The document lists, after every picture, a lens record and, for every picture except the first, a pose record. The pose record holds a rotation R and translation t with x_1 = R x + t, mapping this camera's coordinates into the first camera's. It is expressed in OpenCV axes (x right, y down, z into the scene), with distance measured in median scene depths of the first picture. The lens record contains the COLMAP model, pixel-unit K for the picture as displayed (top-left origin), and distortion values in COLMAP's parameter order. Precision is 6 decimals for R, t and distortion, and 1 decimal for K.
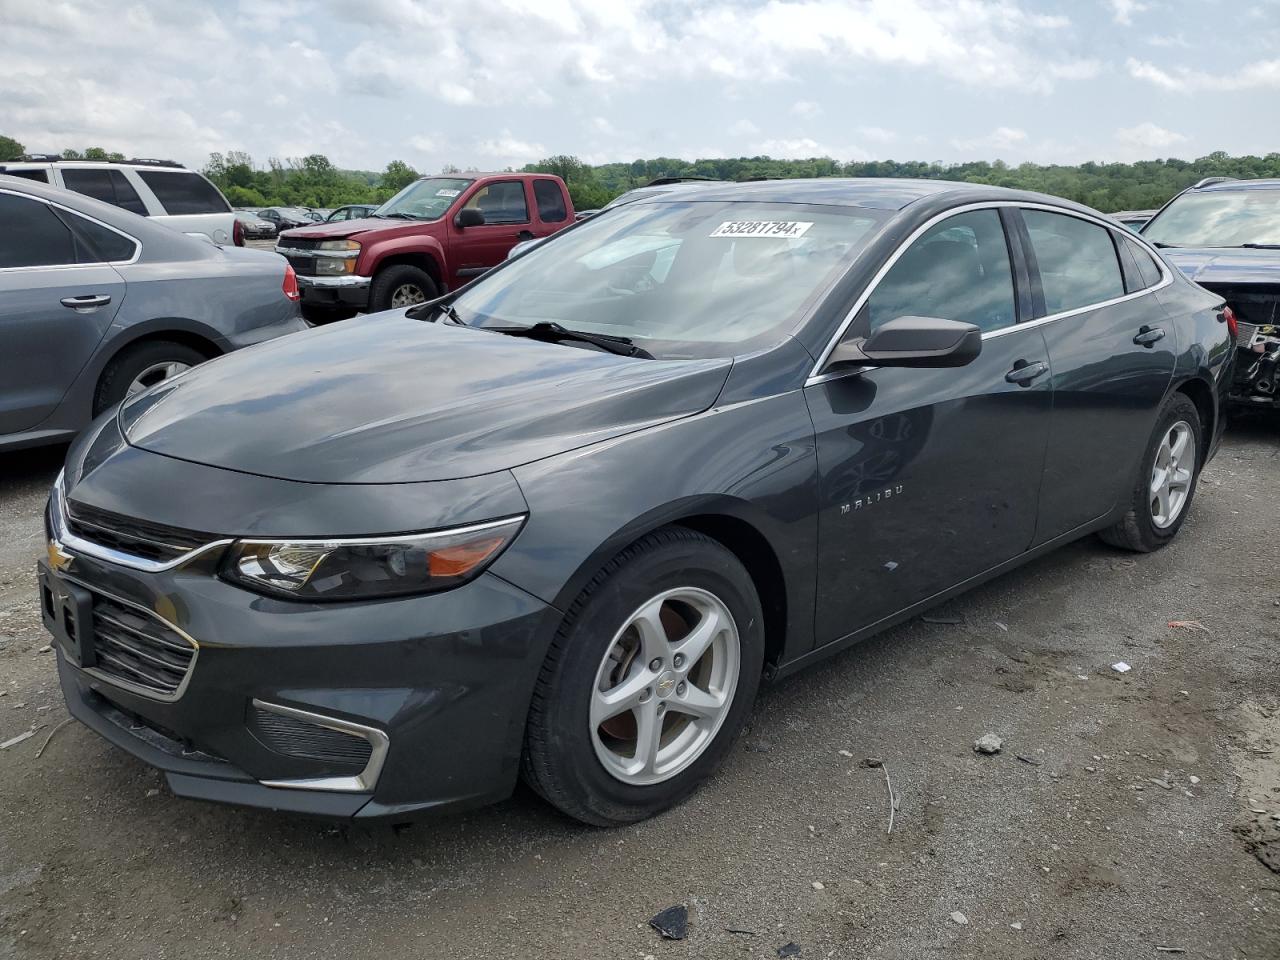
lens RADIAL K [[966.5, 0, 640.0], [0, 966.5, 480.0], [0, 0, 1]] dist [0.081889, 0.001872]
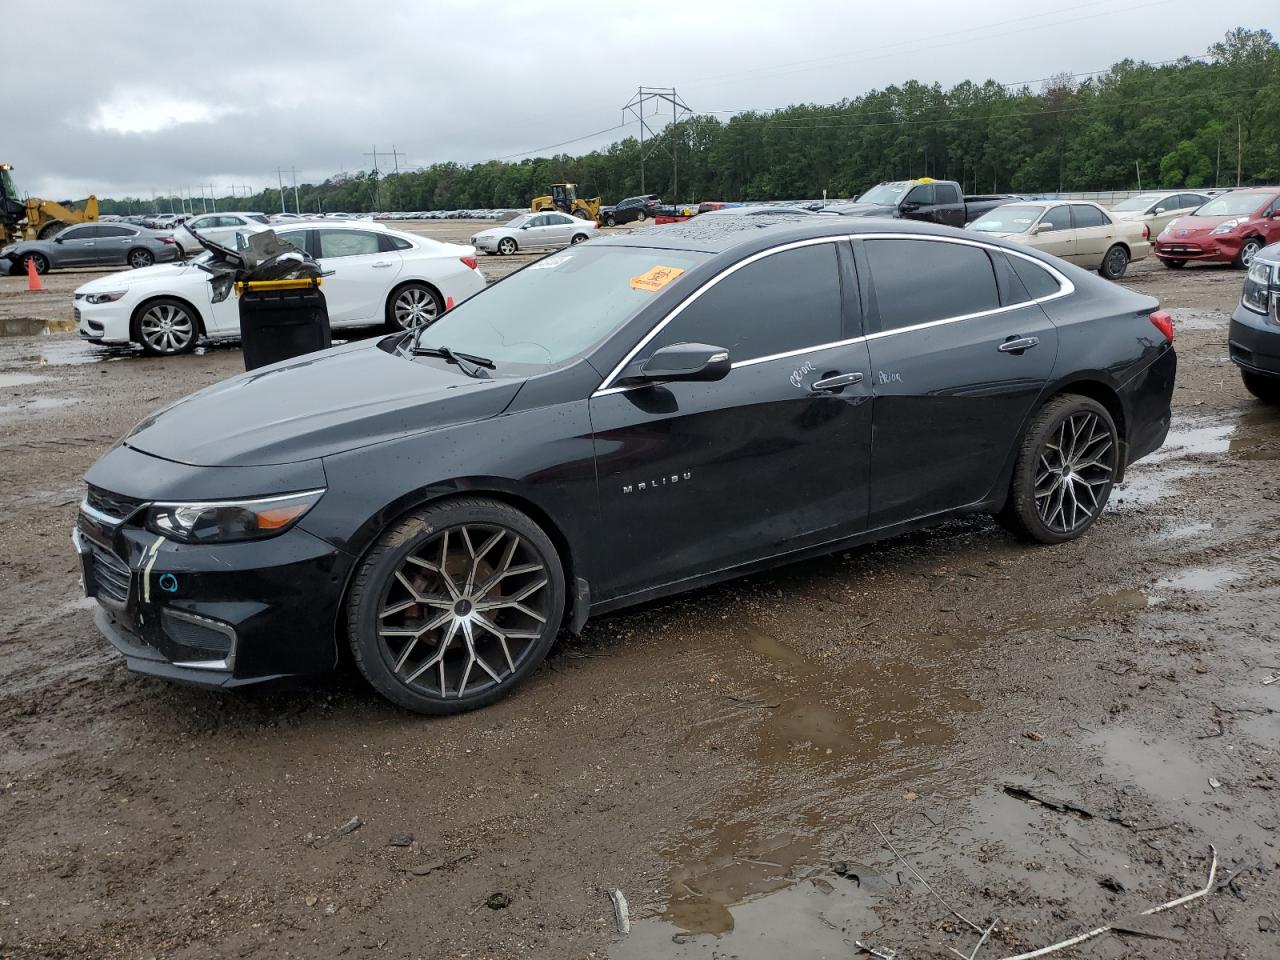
lens RADIAL K [[966.5, 0, 640.0], [0, 966.5, 480.0], [0, 0, 1]] dist [0.081889, 0.001872]
pose [[0.981544, 0.003908, -0.191195, 0.608880], [-0.004071, 0.999992, -0.000458, 0.021500], [0.191191, 0.001228, 0.981552, -0.356528]]
